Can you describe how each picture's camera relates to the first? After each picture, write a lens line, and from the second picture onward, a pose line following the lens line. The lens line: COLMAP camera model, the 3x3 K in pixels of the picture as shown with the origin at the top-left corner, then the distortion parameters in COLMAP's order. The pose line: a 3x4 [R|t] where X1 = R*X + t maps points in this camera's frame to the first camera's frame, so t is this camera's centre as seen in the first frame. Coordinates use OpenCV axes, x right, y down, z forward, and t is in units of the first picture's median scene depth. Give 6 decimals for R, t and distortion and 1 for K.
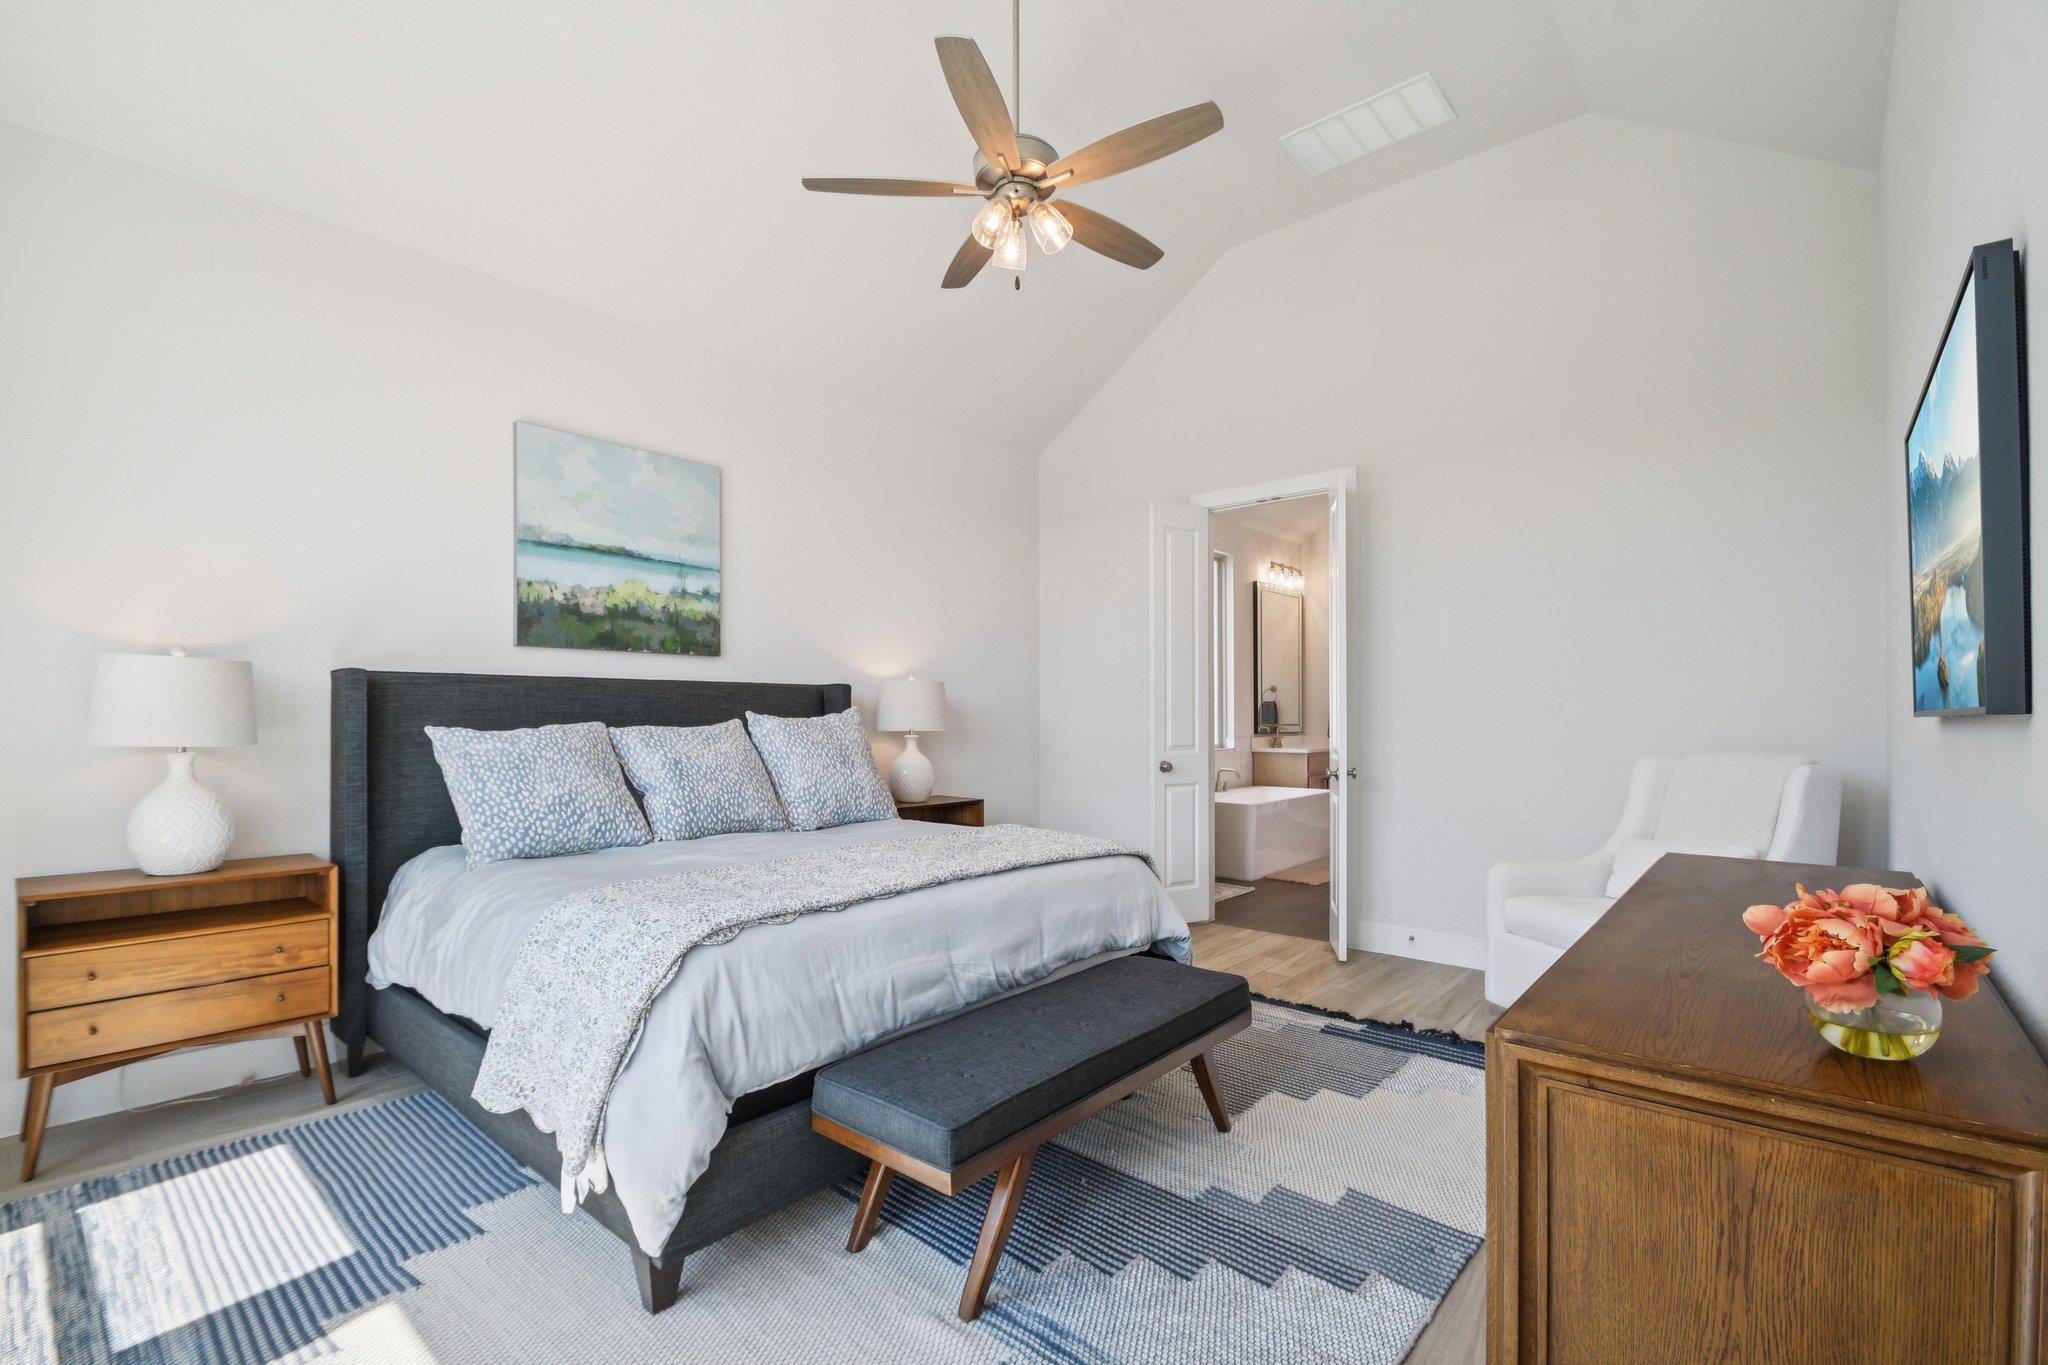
lens RADIAL K [[906.8, 0, 1016.4], [0, 906.8, 717.3], [0, 0, 1]] dist [0.008534, -0.011449]
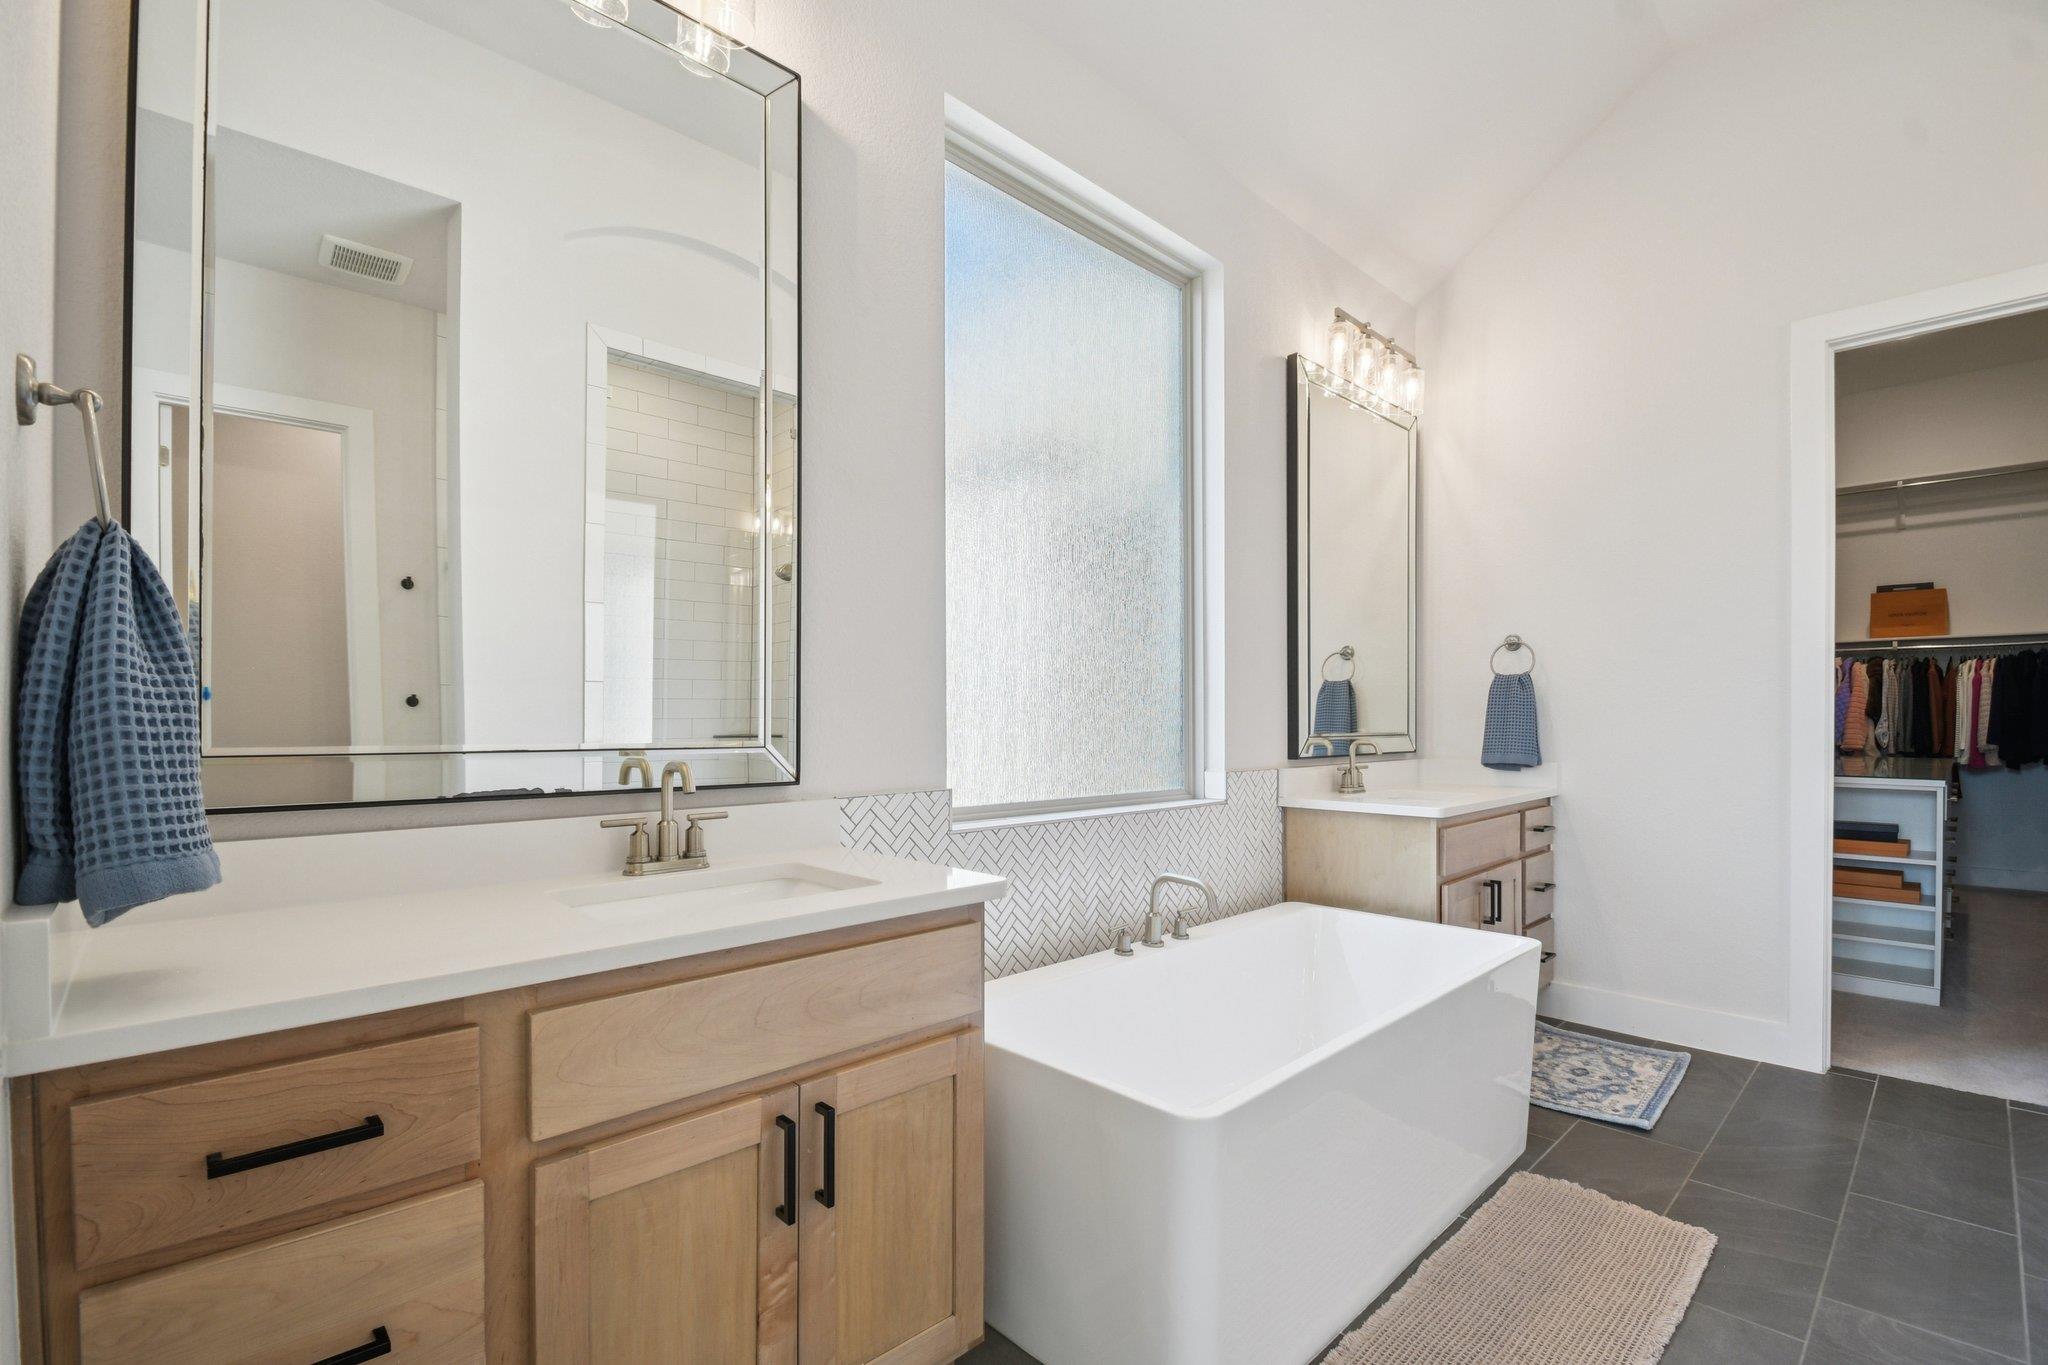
lens RADIAL K [[911.4, 0, 1012.4], [0, 911.4, 726.7], [0, 0, 1]] dist [0.010514, -0.014338]
pose [[0.995270, -0.001198, -0.097143, 0.182457], [0.001418, 0.999997, 0.002196, 0.003465], [0.097140, -0.002323, 0.995268, 0.602602]]
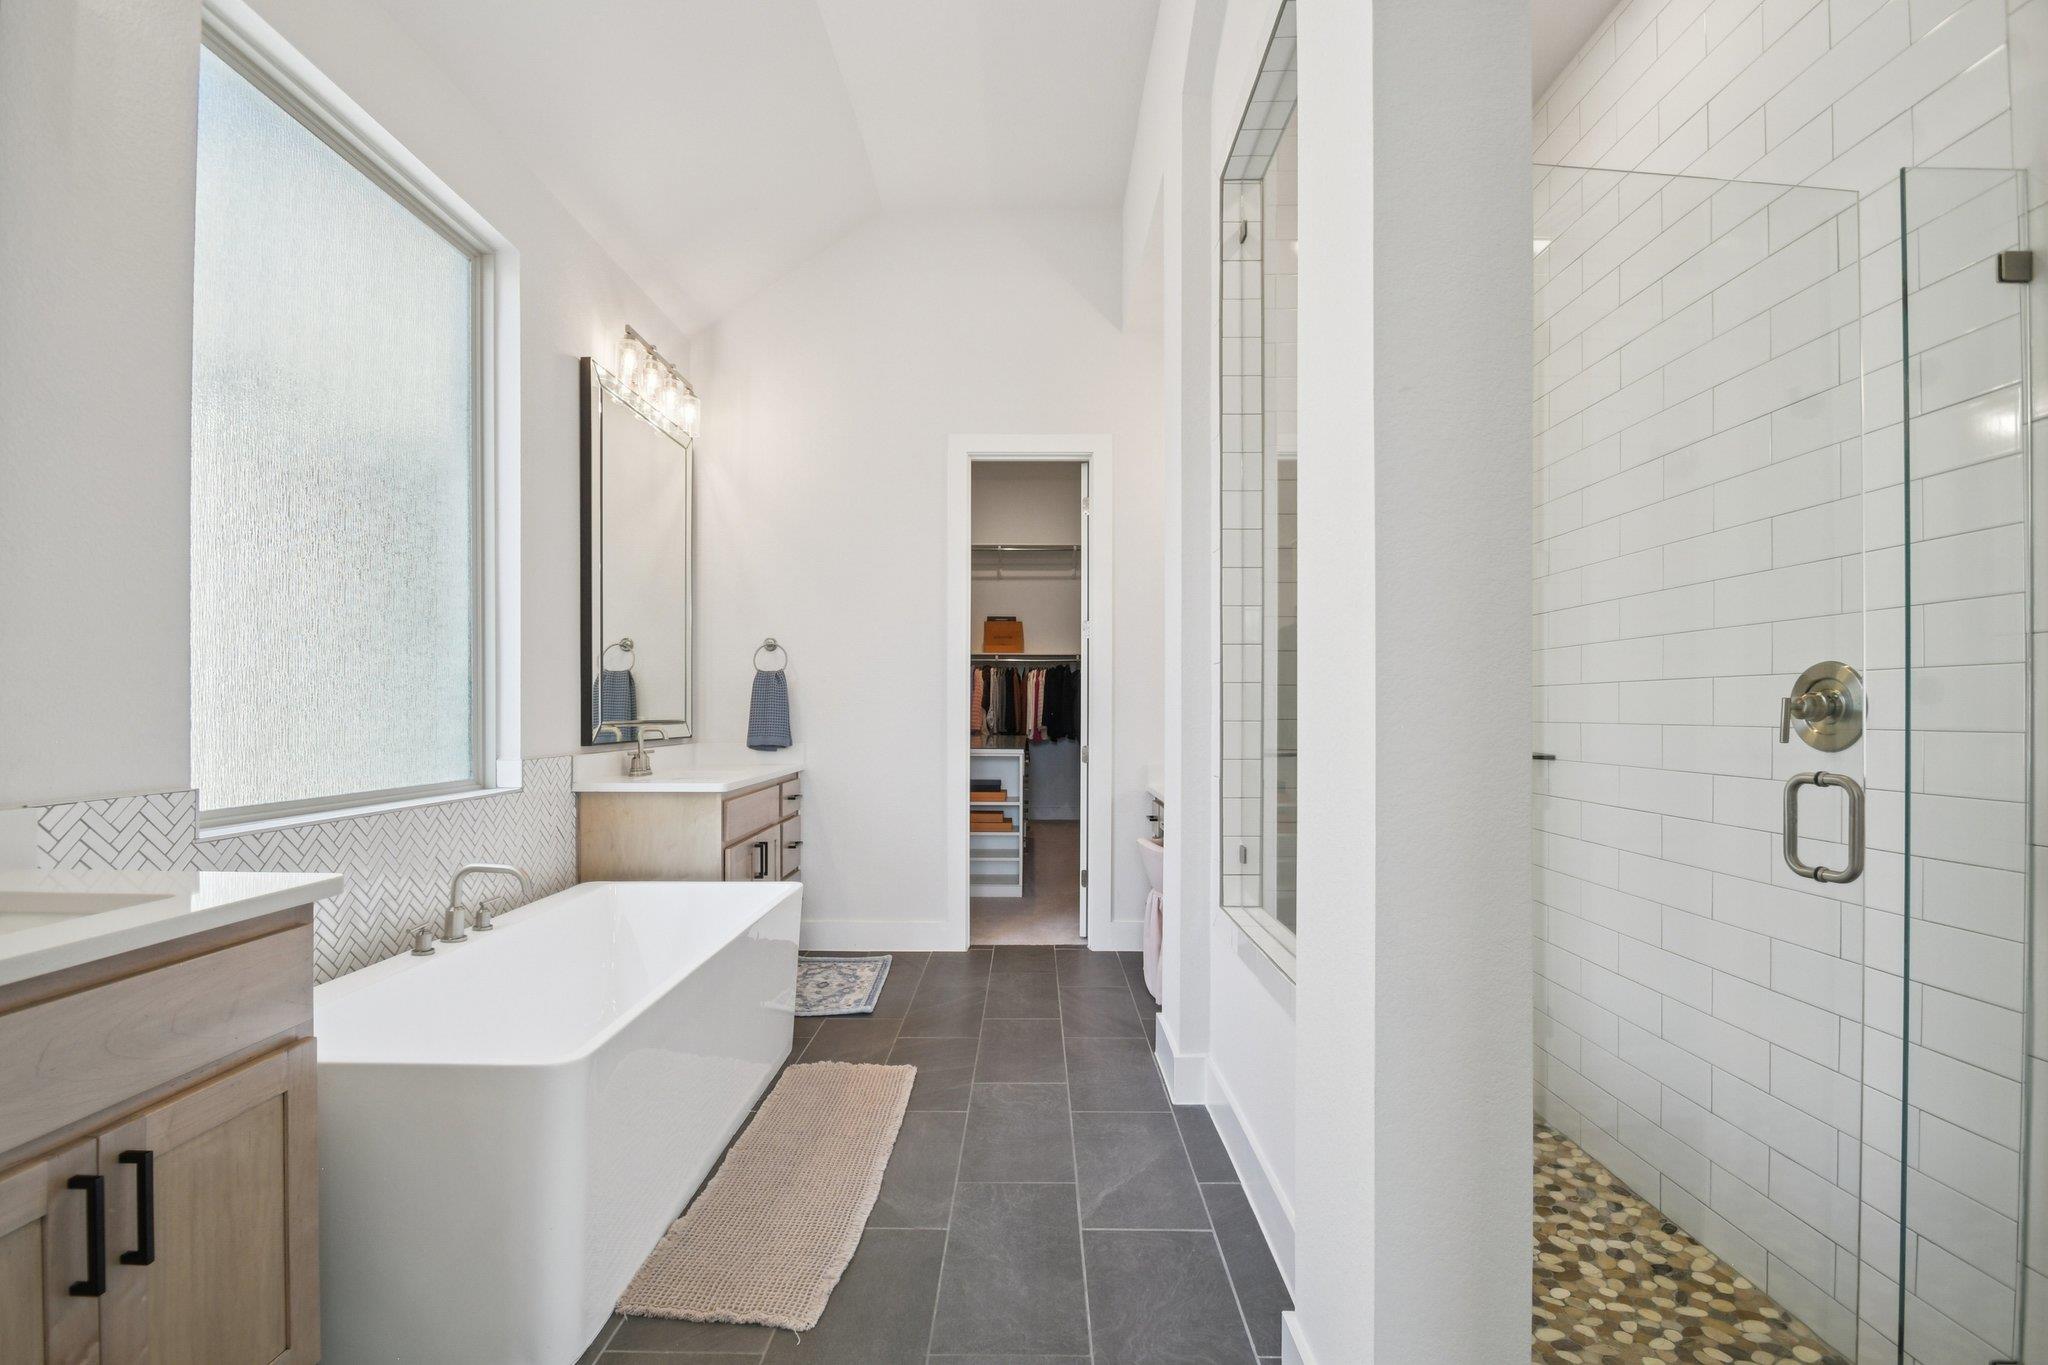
lens RADIAL K [[909.4, 0, 1028.0], [0, 909.4, 712.1], [0, 0, 1]] dist [0.001388, -0.010146]
pose [[0.757042, 0.000450, 0.653366, 0.149504], [-0.000600, 1.000000, 0.000007, 0.003315], [-0.653366, -0.000398, 0.757042, 0.568768]]
